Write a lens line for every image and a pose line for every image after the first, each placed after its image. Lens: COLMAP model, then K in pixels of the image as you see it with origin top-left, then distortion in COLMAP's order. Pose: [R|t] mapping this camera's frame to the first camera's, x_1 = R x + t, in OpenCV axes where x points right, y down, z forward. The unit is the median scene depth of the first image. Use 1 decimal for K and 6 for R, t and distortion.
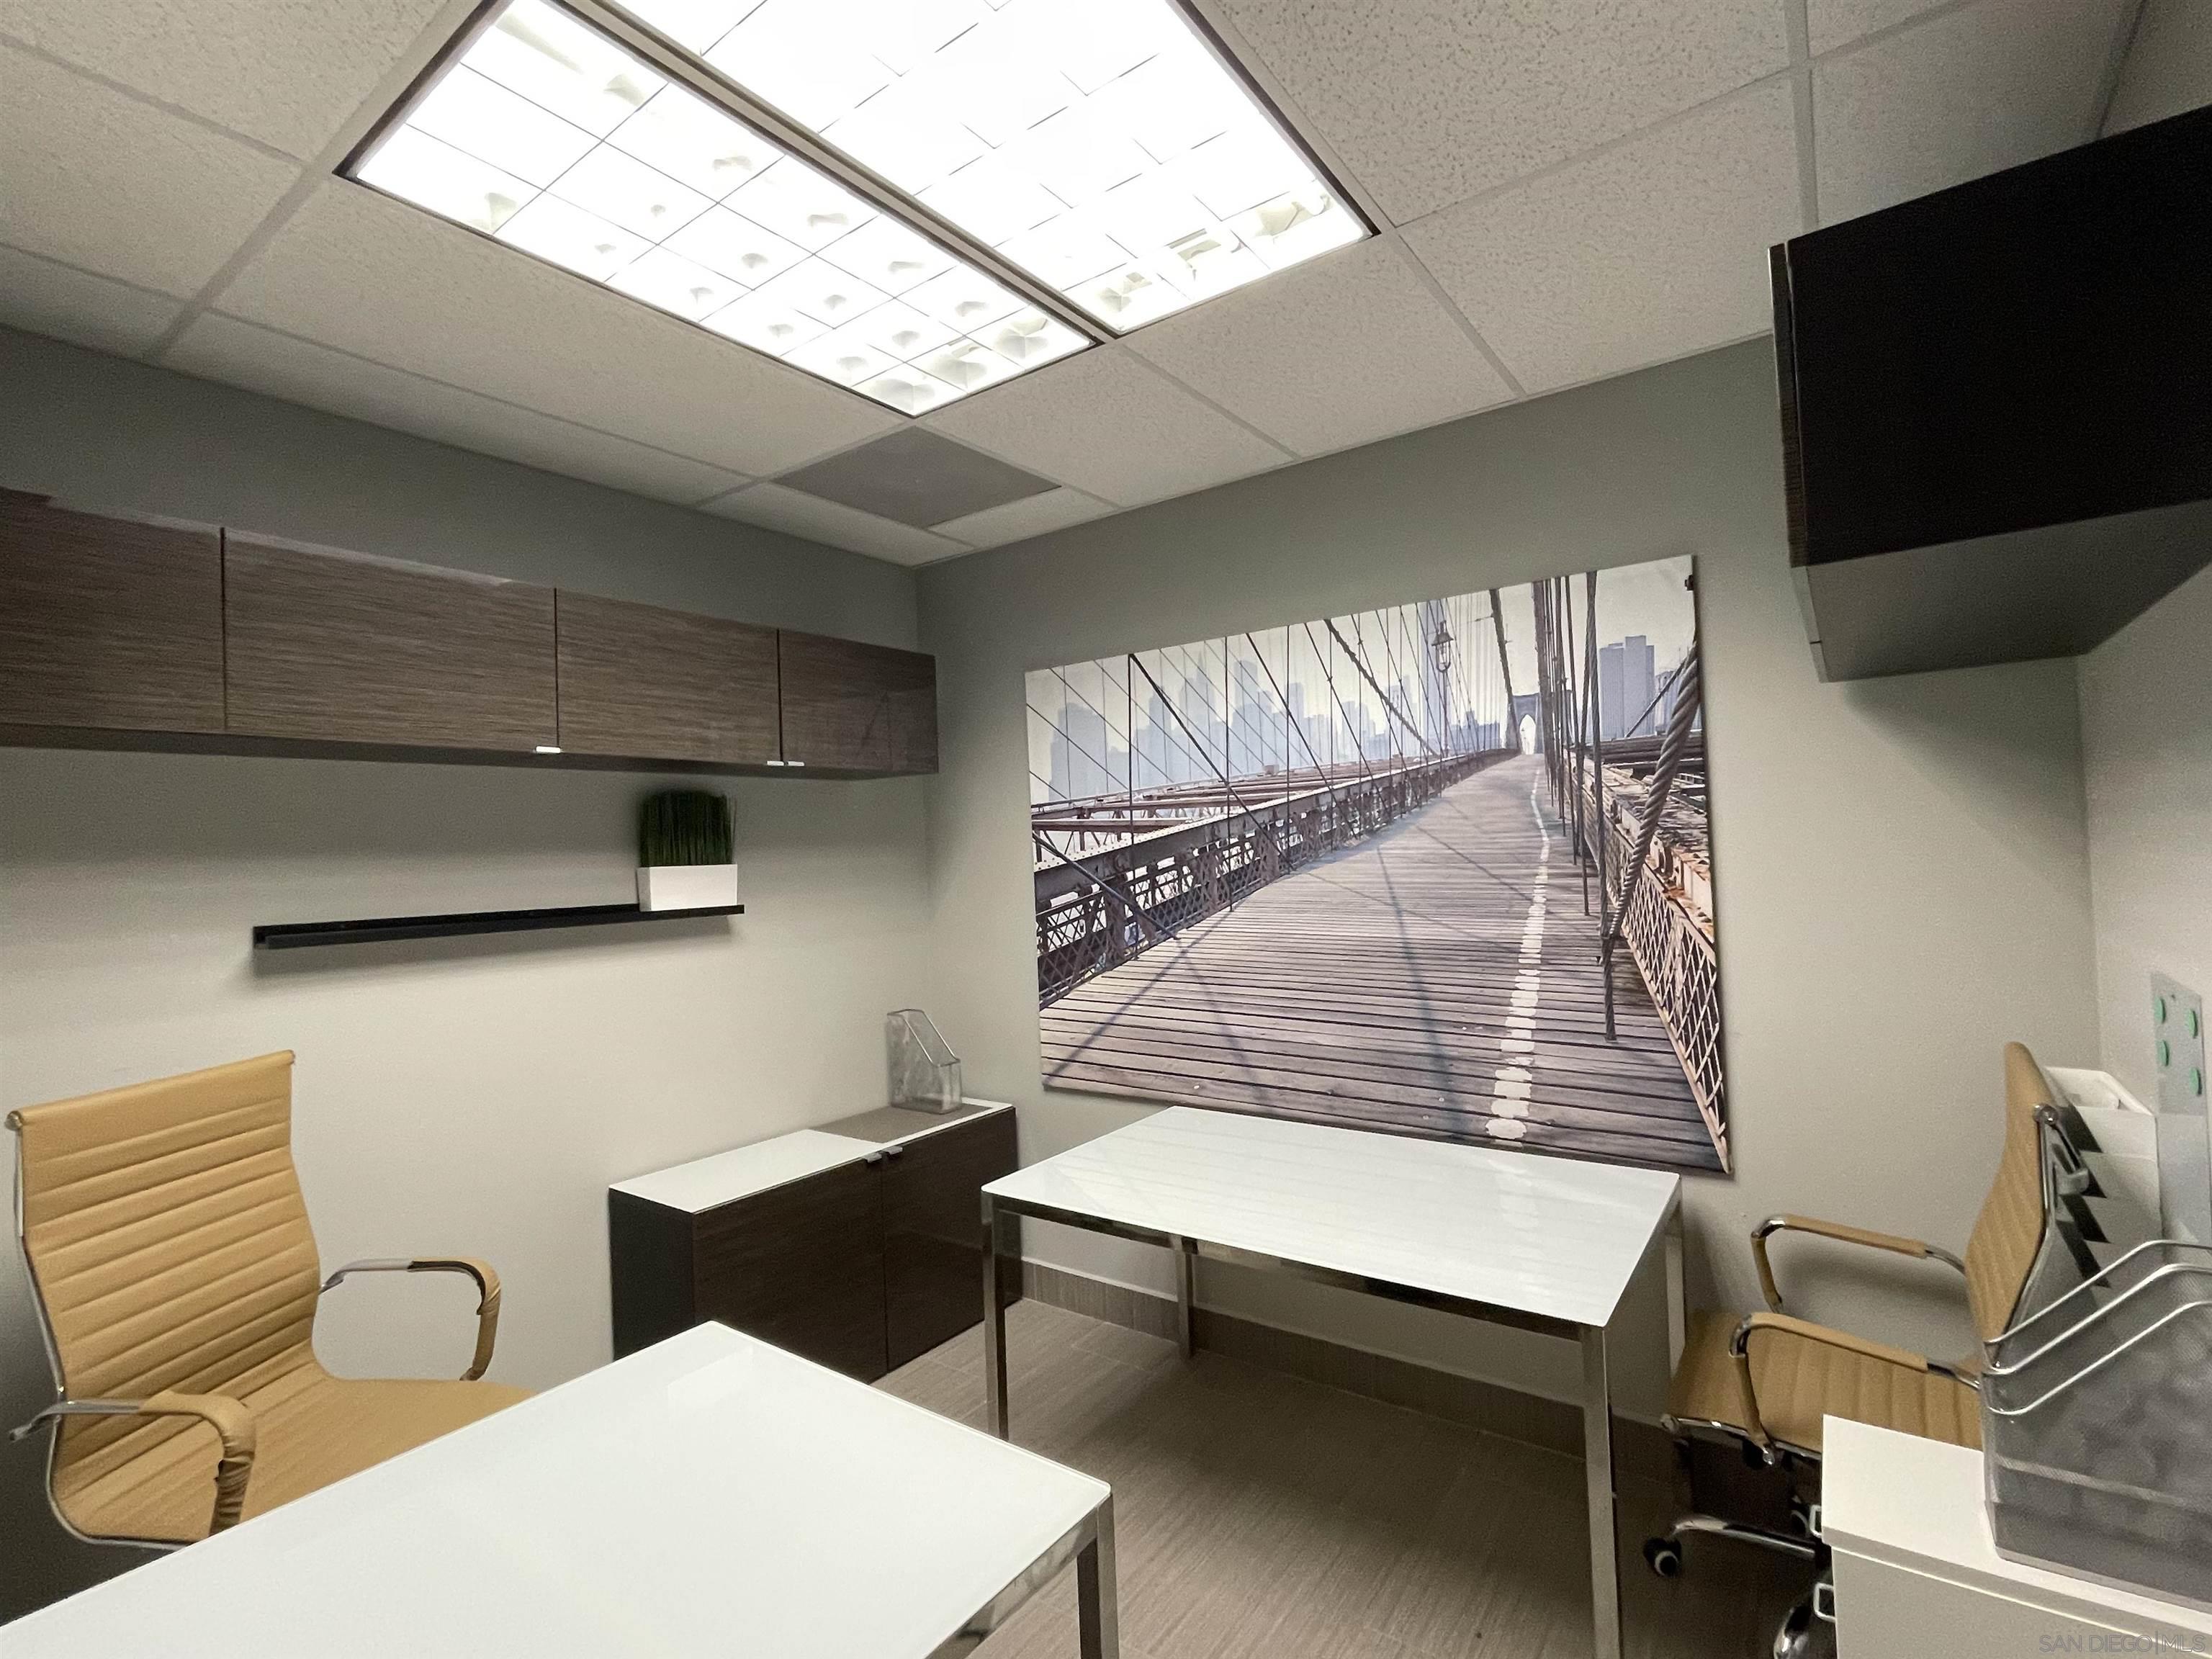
lens RADIAL K [[1031.7, 0, 1104.2], [0, 1031.7, 833.0], [0, 0, 1]] dist [0.008192, -0.000916]
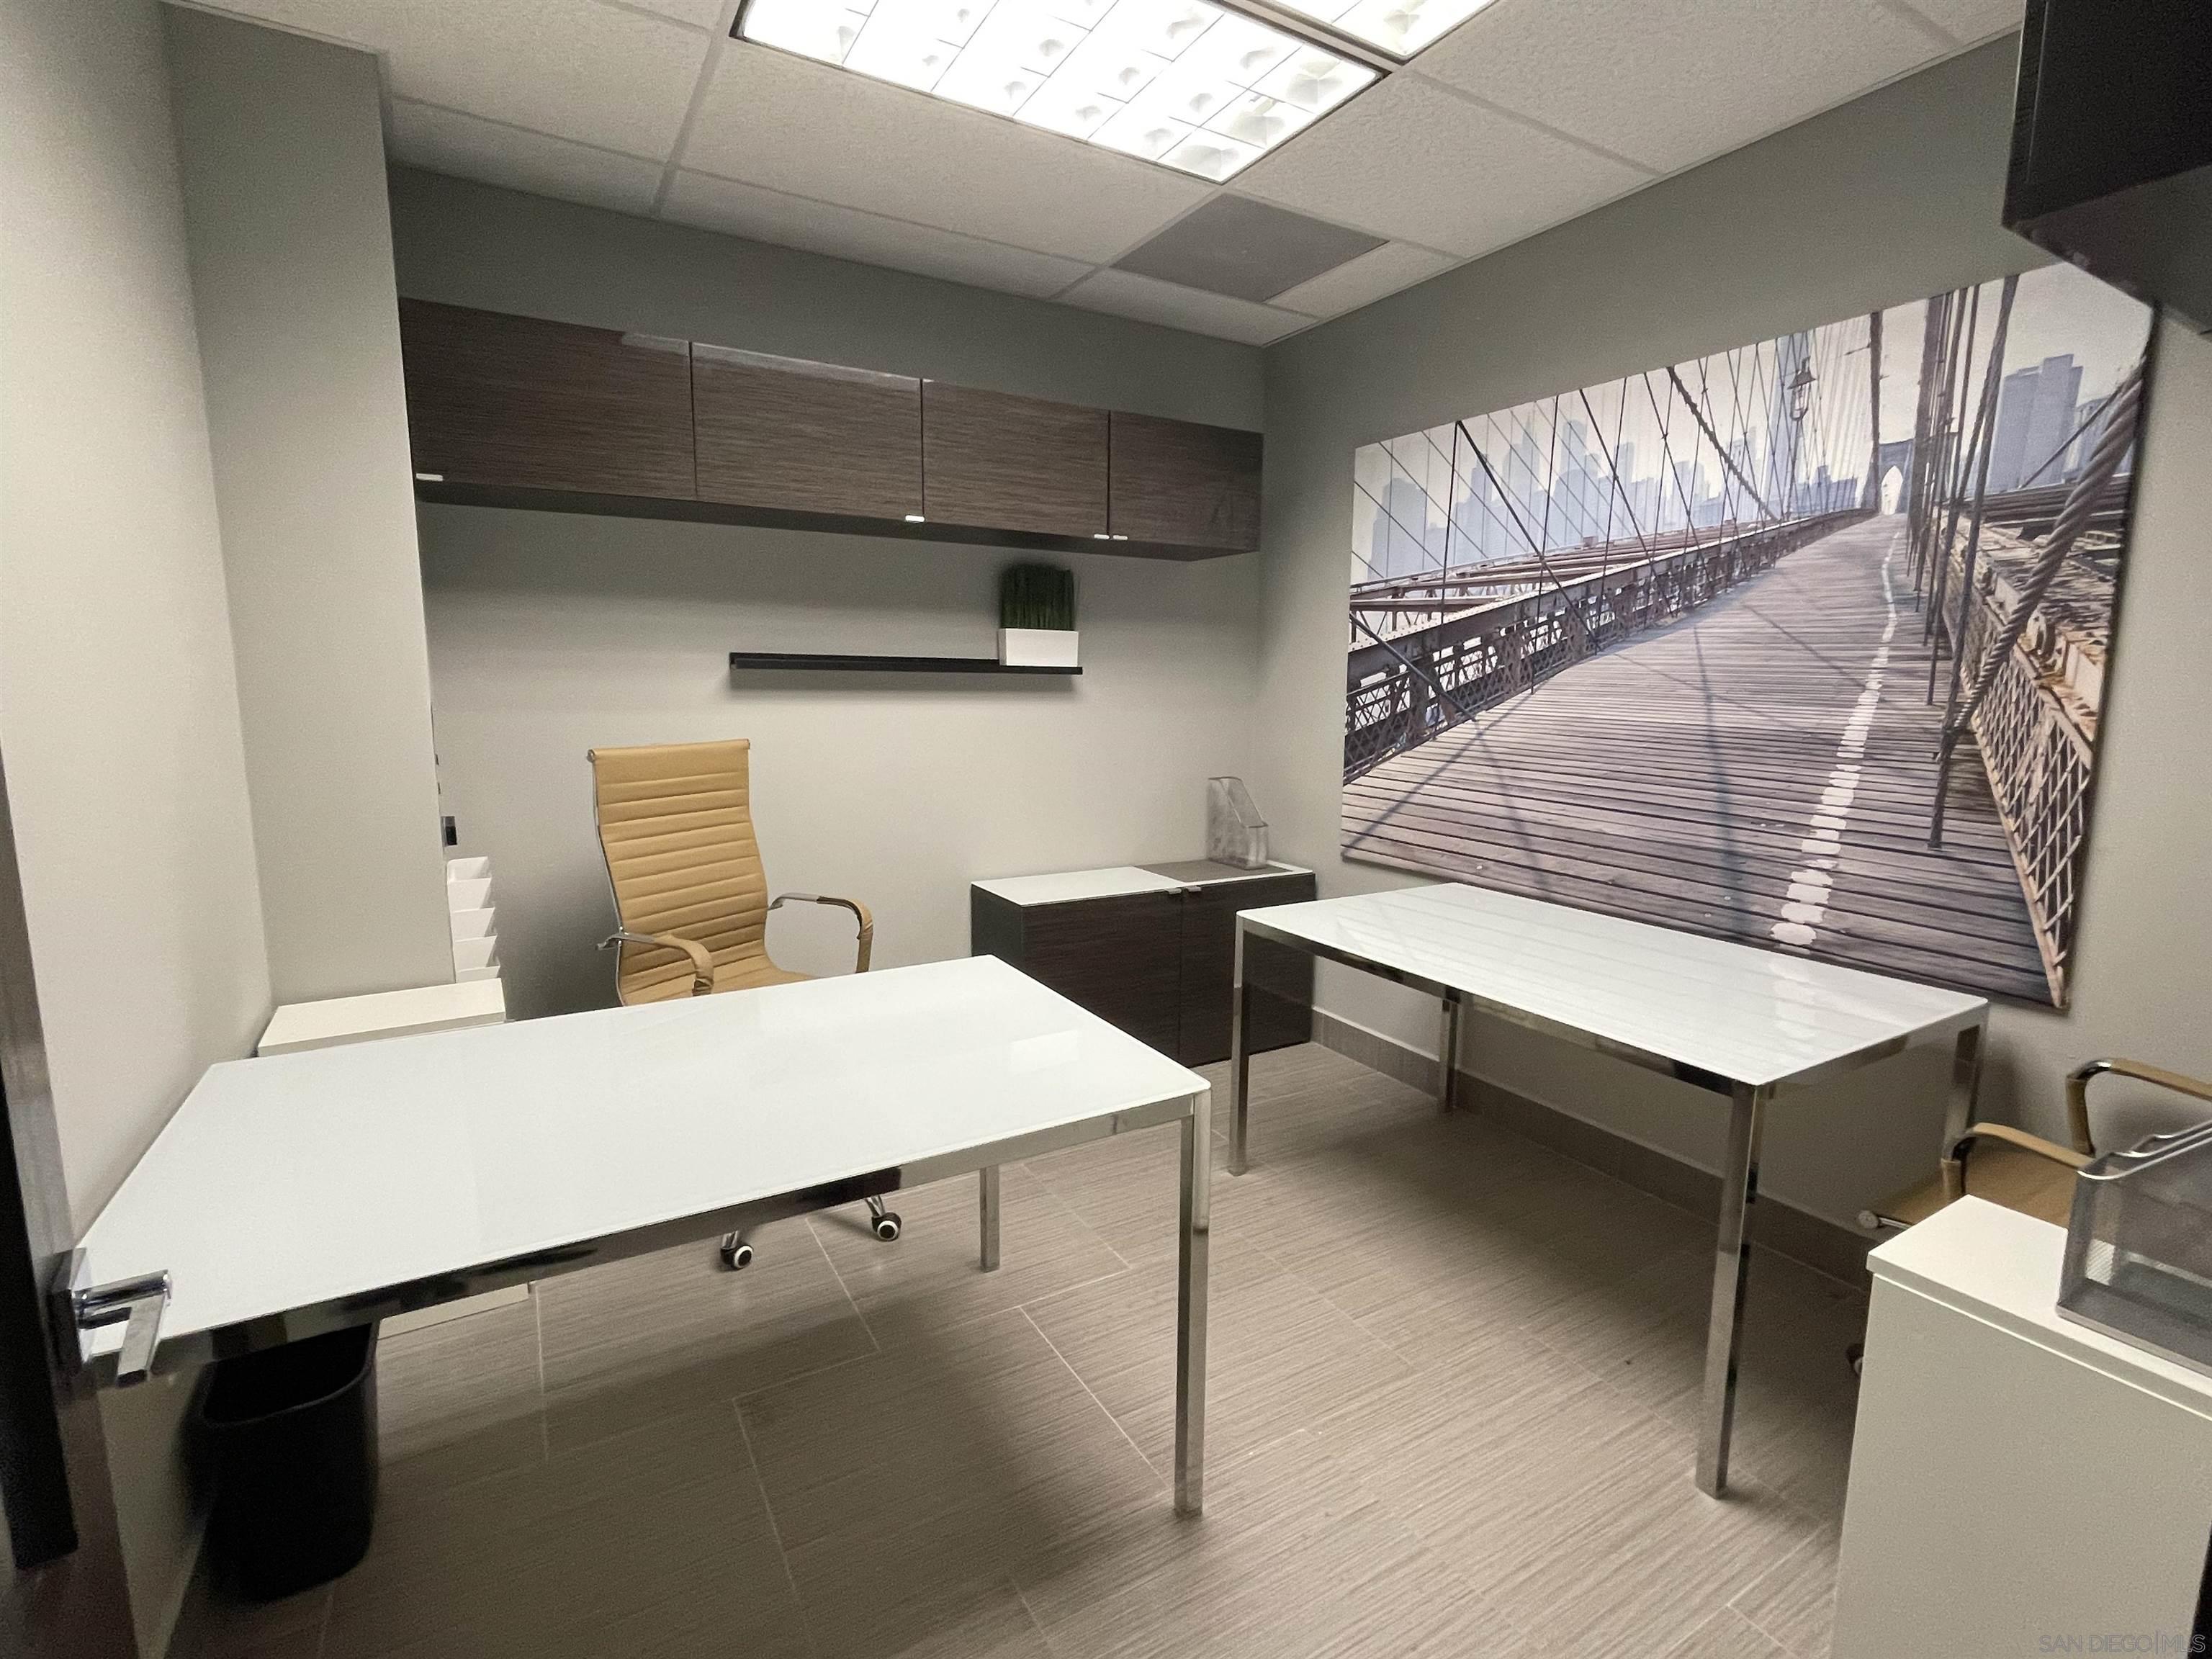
lens RADIAL K [[1031.7, 0, 1112.6], [0, 1031.7, 822.1], [0, 0, 1]] dist [0.008192, -0.000916]
pose [[0.917834, 0.101759, -0.383700, 0.171121], [-0.037914, 0.984639, 0.170438, 0.051447], [0.395150, -0.141886, 0.907593, -0.068807]]
